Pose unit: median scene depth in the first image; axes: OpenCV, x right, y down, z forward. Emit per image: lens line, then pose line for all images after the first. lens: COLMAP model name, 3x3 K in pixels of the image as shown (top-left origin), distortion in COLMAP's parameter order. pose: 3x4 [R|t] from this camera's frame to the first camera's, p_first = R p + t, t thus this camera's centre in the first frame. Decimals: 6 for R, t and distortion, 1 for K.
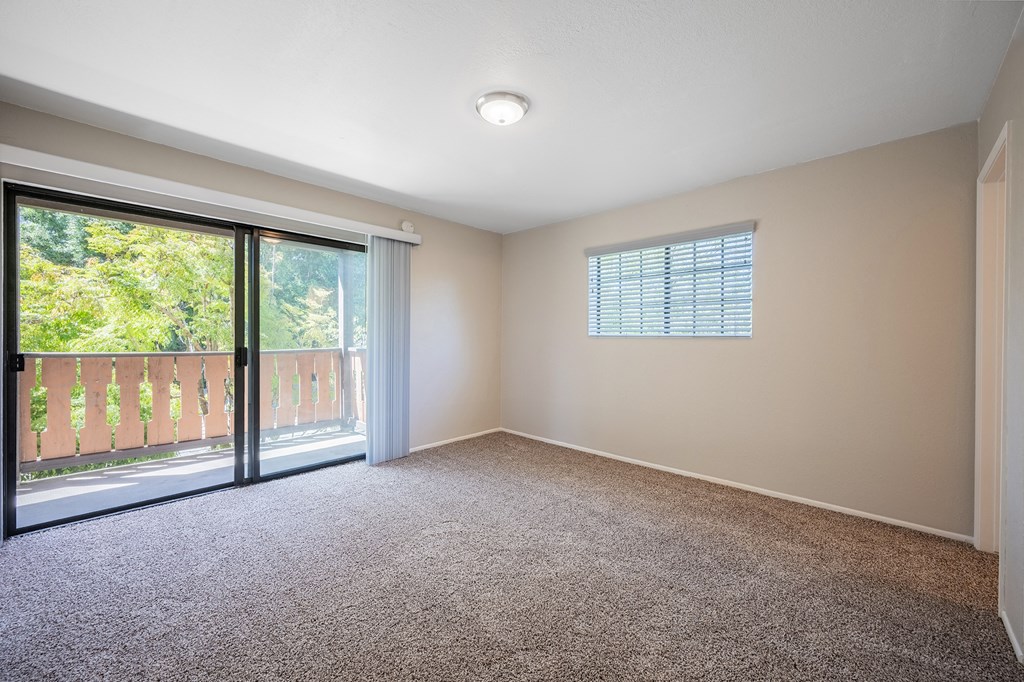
lens RADIAL K [[400.0, 0, 514.4], [0, 400.0, 337.4], [0, 0, 1]] dist [0.001530, 0.000129]
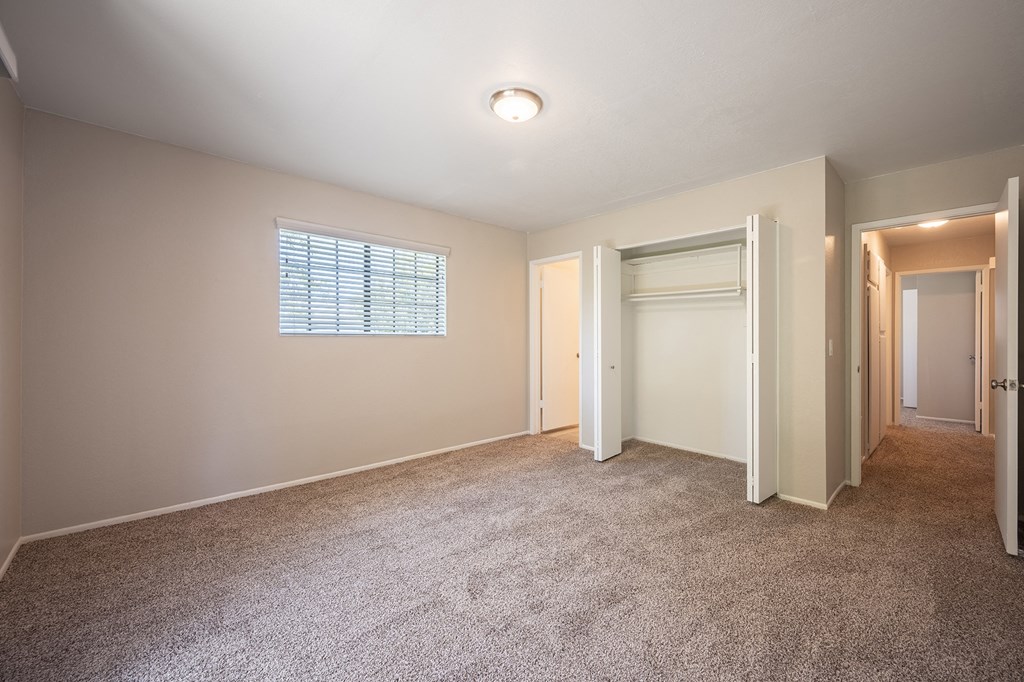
lens RADIAL K [[400.0, 0, 513.0], [0, 400.0, 335.3], [0, 0, 1]] dist [0.001530, 0.000129]
pose [[0.060885, -0.002645, 0.998141, -0.636670], [-0.005994, 0.999977, 0.003016, -0.006268], [-0.998127, -0.006167, 0.060868, 0.616853]]
